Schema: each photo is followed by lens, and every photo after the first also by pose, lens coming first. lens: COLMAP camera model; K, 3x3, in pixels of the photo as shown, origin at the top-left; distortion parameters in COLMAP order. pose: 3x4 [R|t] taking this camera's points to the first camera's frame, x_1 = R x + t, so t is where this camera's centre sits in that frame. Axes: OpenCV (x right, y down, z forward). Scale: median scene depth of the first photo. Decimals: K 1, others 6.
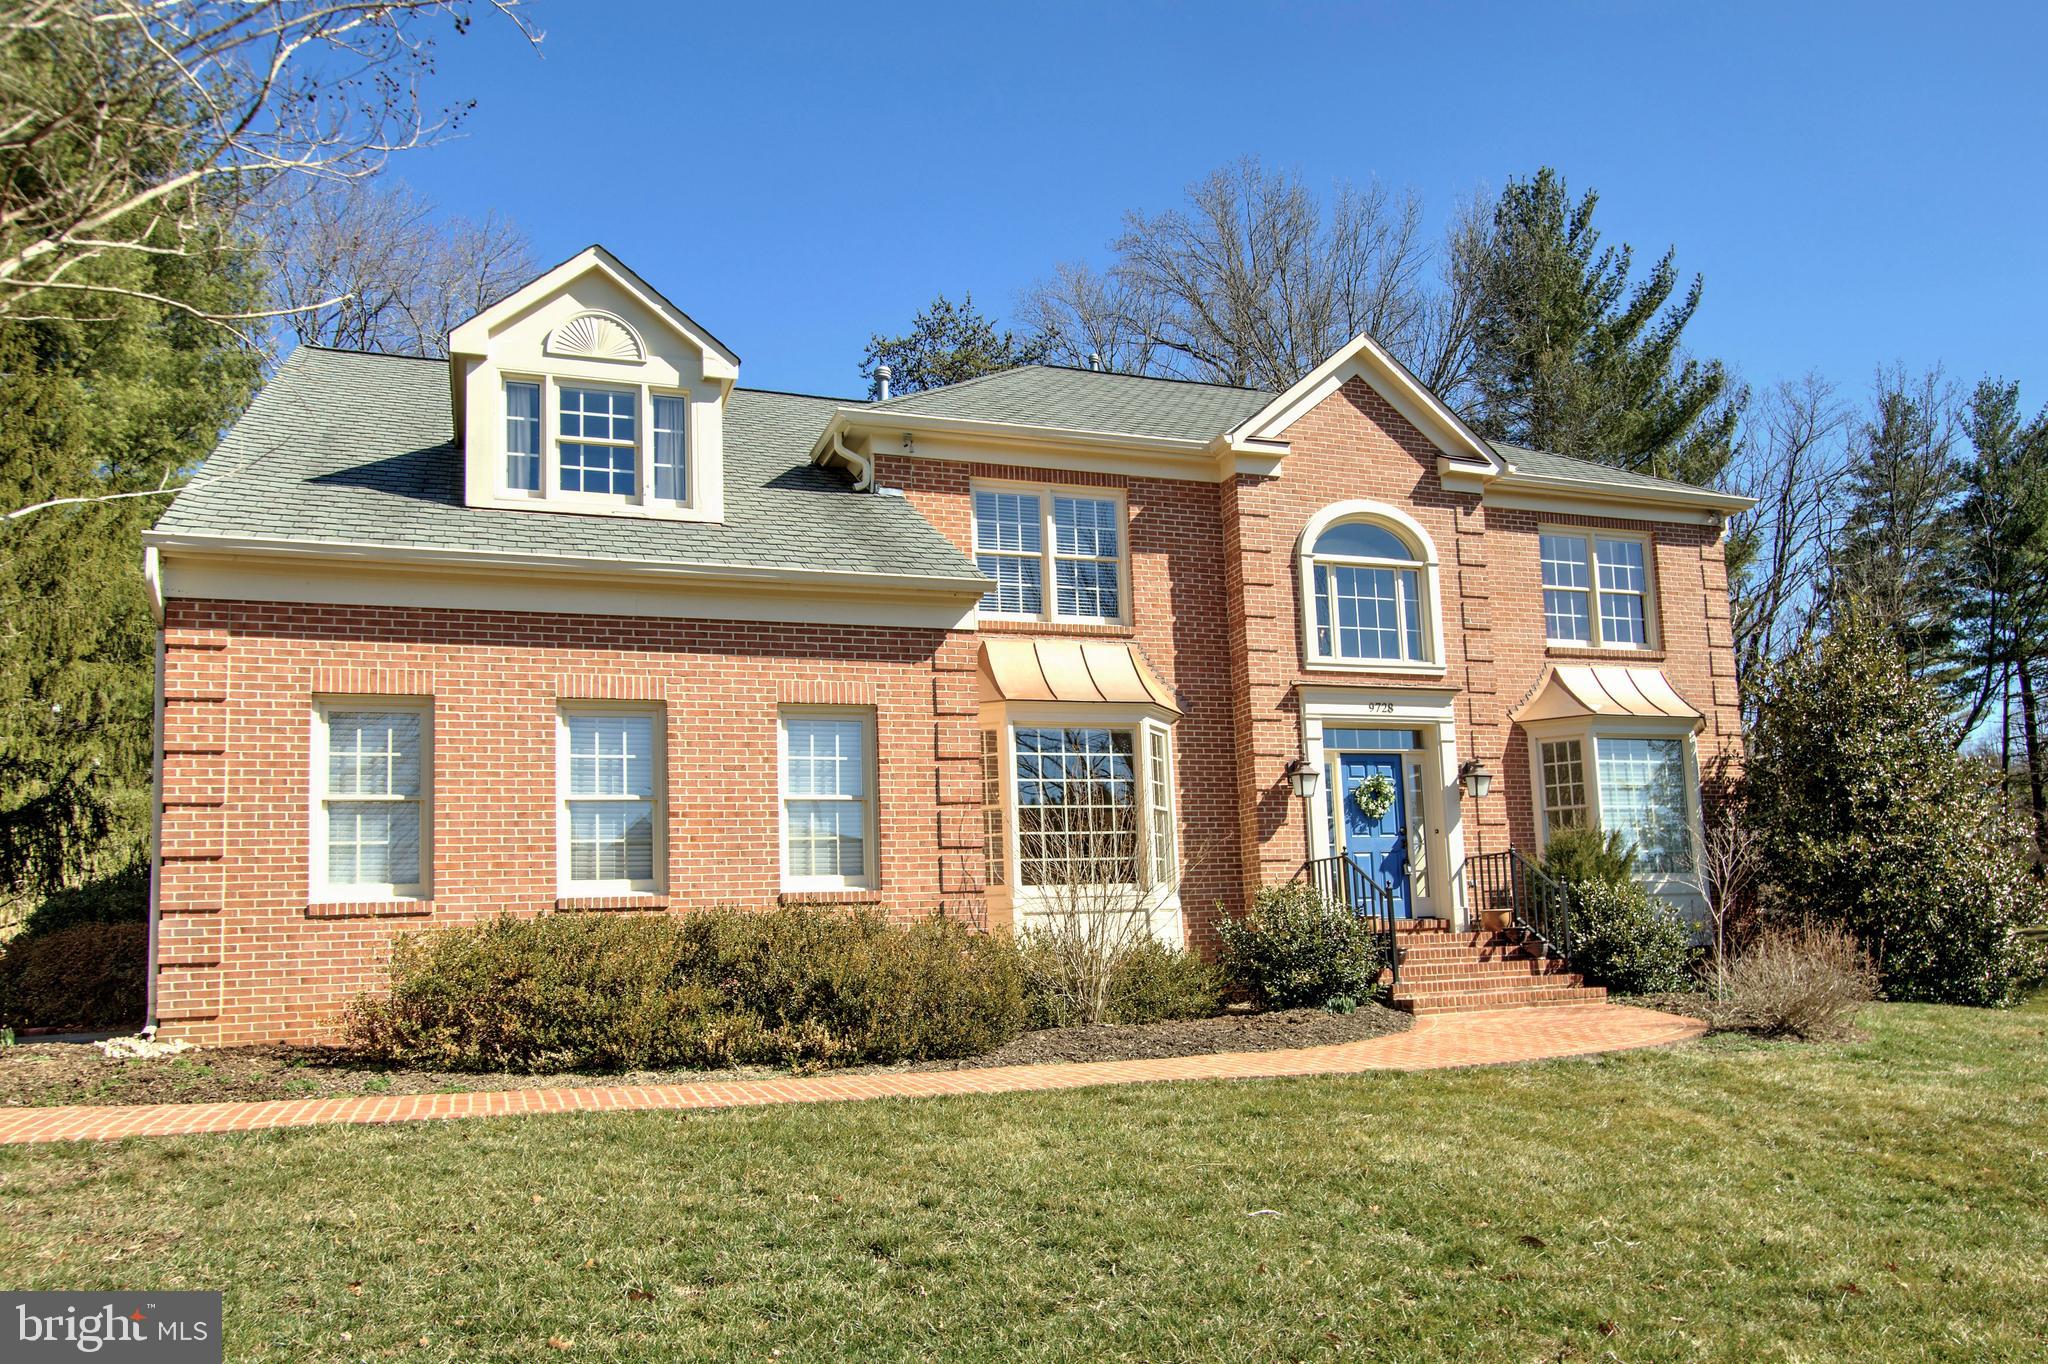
lens RADIAL K [[1559.5, 0, 1023.2], [0, 1559.5, 691.2], [0, 0, 1]] dist [-0.005098, -0.003616]
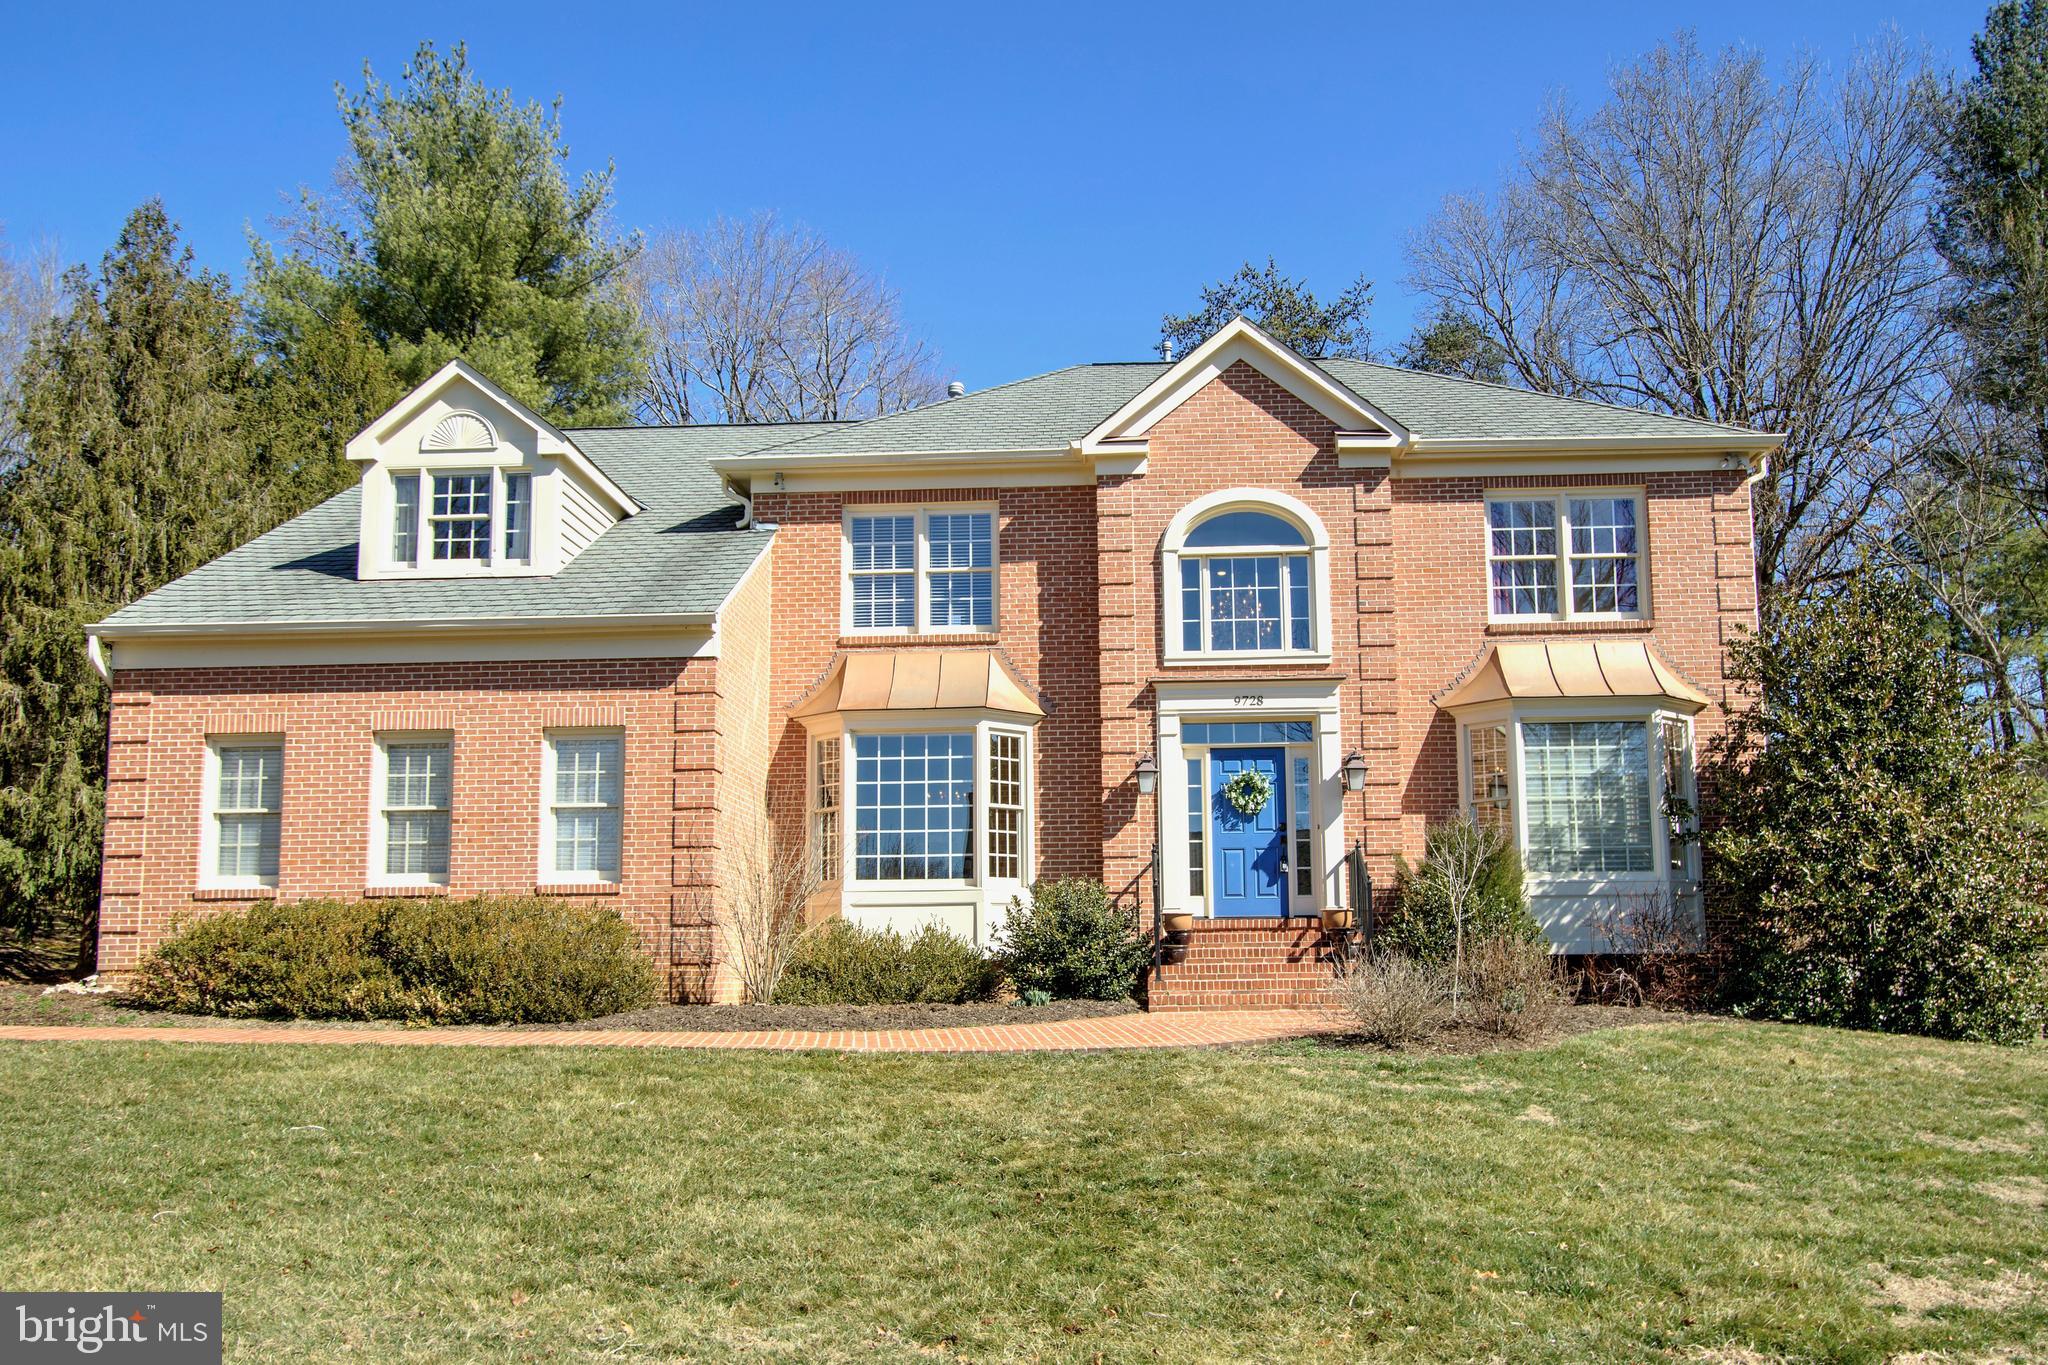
lens RADIAL K [[1697.6, 0, 1024.6], [0, 1697.6, 674.5], [0, 0, 1]] dist [0.005978, 0.012228]
pose [[0.903819, -0.041097, -0.425936, 0.628069], [0.045544, 0.998962, 0.000257, -0.014319], [0.425483, -0.019631, 0.904753, -0.026867]]
